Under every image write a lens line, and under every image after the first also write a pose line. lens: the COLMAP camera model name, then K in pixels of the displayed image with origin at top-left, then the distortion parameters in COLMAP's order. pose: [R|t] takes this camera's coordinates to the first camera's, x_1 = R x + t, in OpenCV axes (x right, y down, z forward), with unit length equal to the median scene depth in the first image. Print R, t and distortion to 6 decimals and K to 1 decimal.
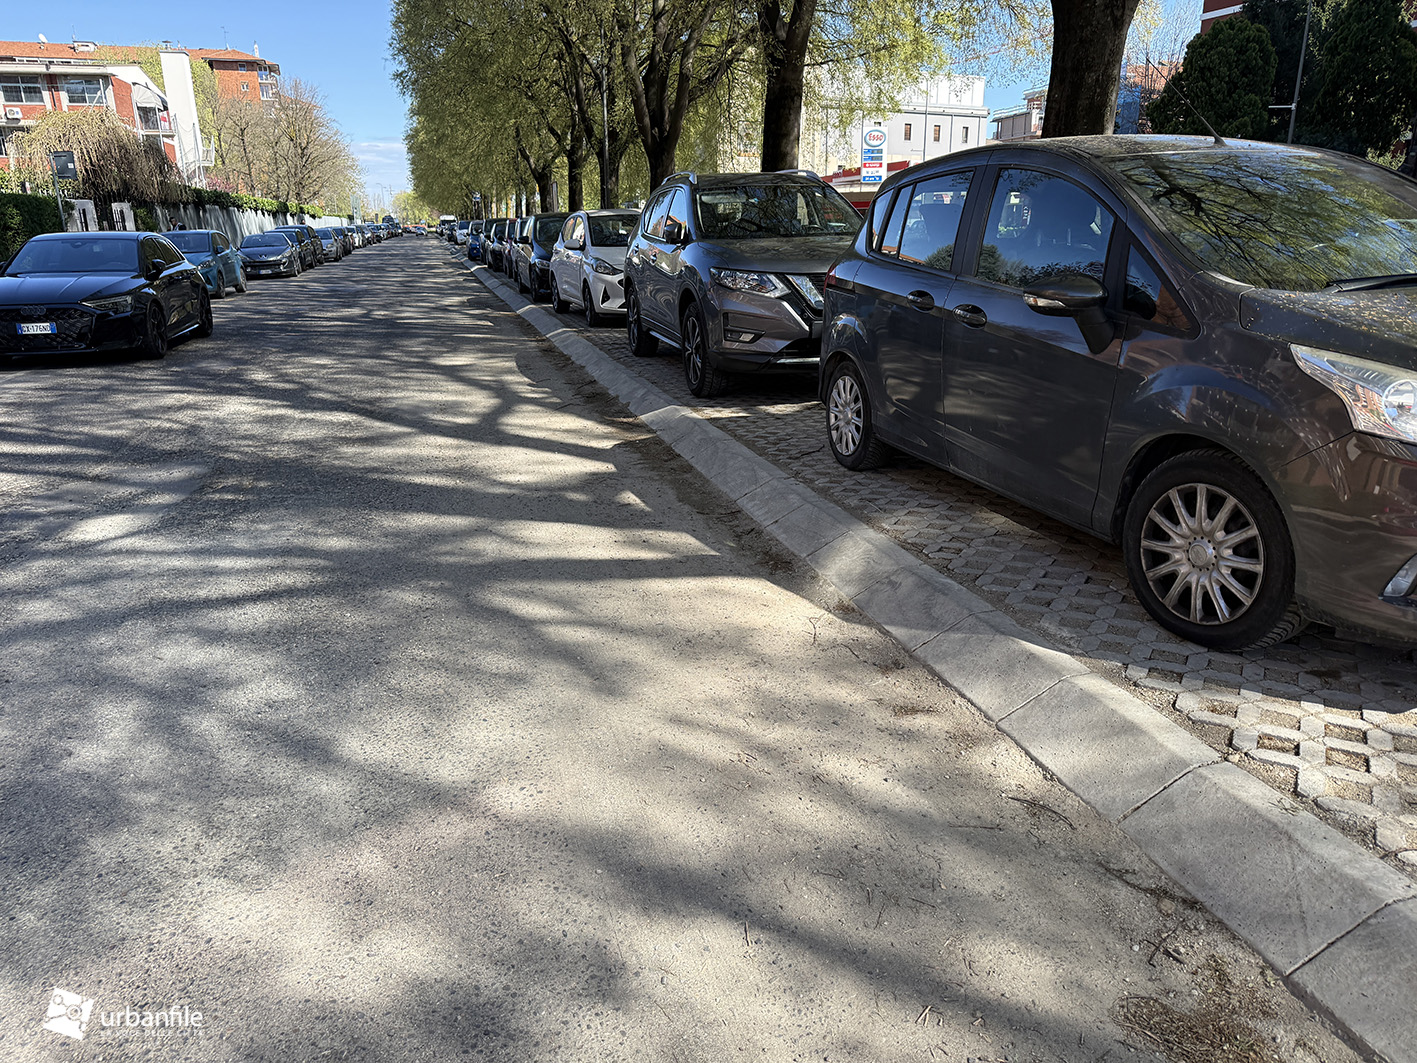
lens RADIAL K [[996.1, 0, 715.0], [0, 996.1, 530.7], [0, 0, 1]] dist [0.013811, -0.010824]
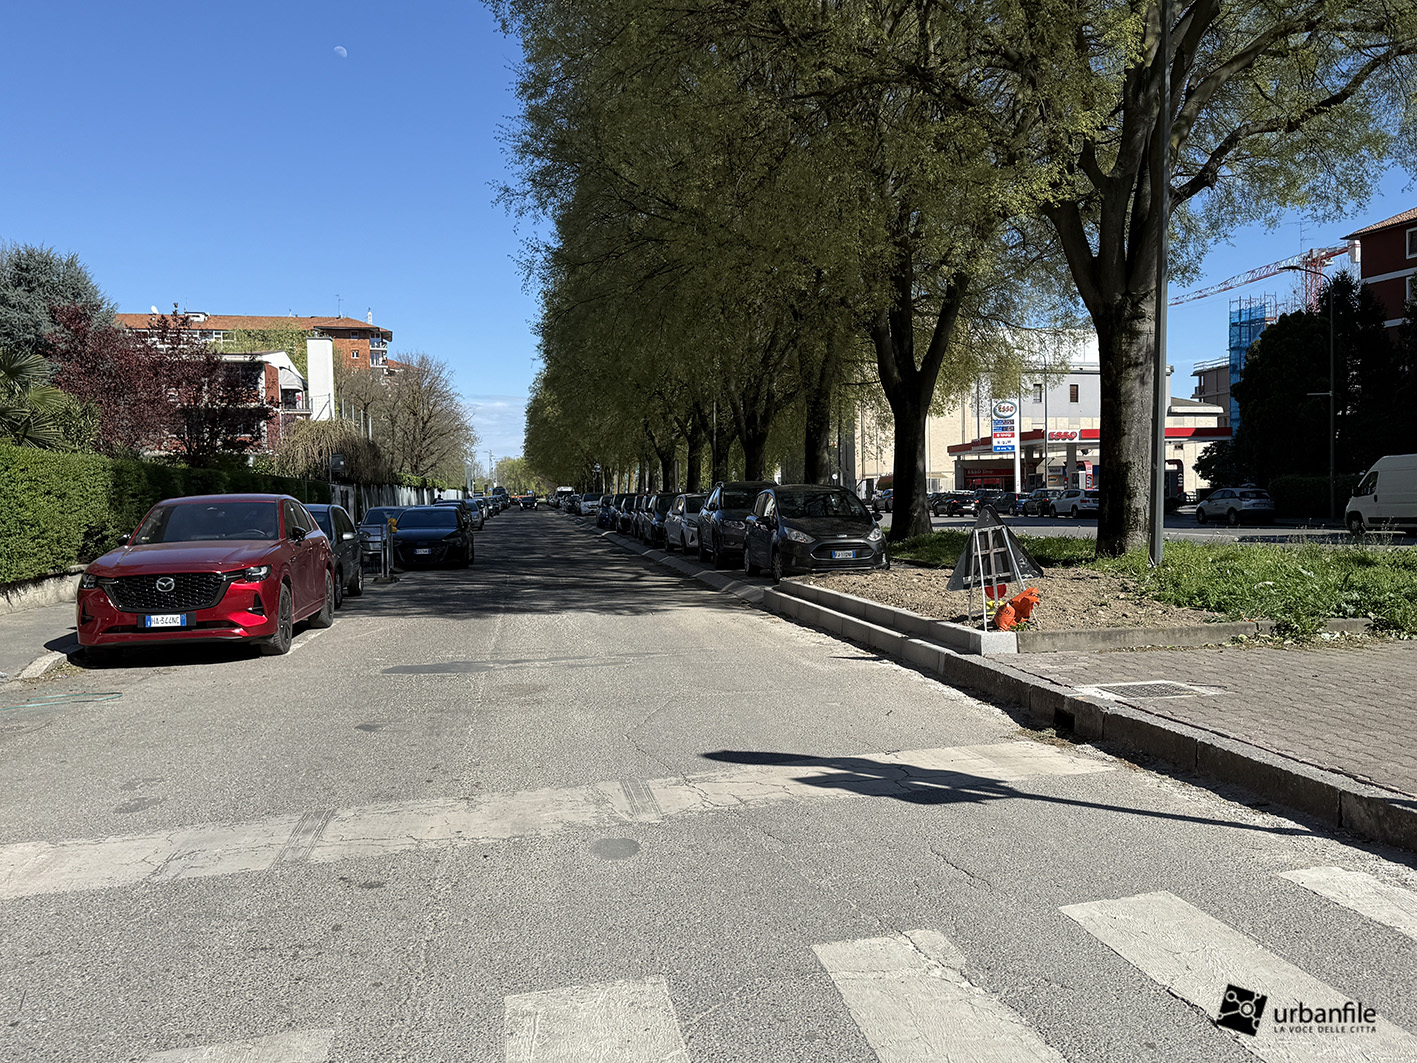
lens RADIAL K [[1324.0, 0, 707.9], [0, 1324.0, 533.3], [0, 0, 1]] dist [0.040822, 0.000000]
pose [[0.991131, -0.001921, -0.132876, 0.075896], [-0.033192, 0.964625, -0.261528, 0.122318], [0.128678, 0.263619, 0.956006, -0.415683]]
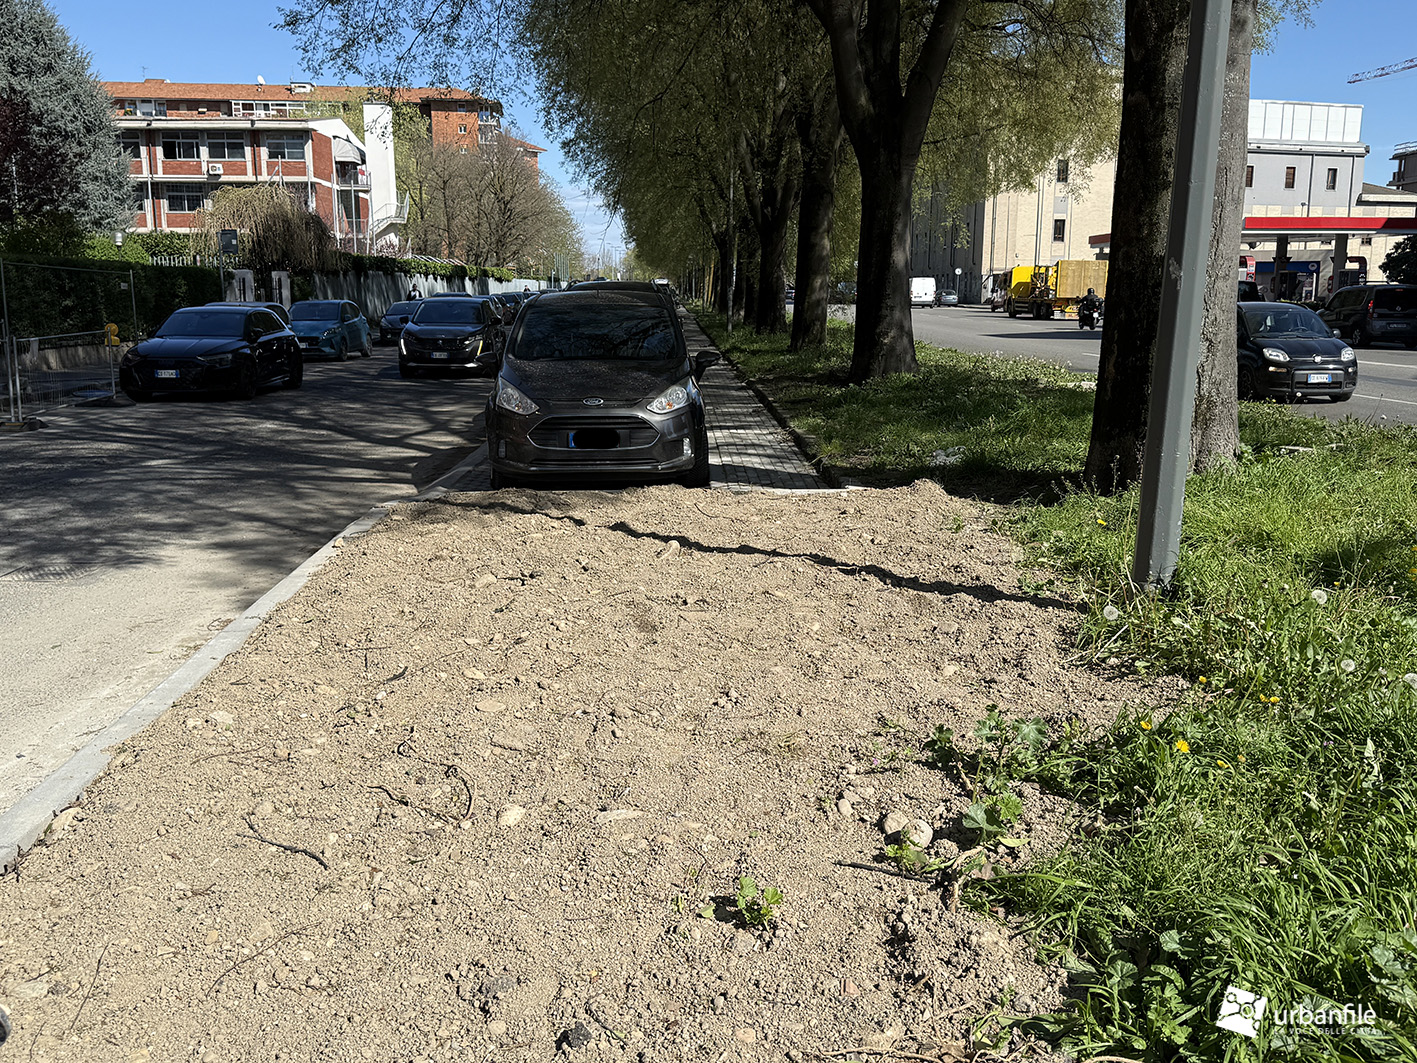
lens RADIAL K [[1324.0, 0, 715.6], [0, 1324.0, 544.2], [0, 0, 1]] dist [0.040822, 0.000000]
pose [[0.971974, 0.057272, -0.228004, 0.136844], [-0.081072, 0.992033, -0.096420, 0.040877], [0.220665, 0.112203, 0.968874, -0.166070]]
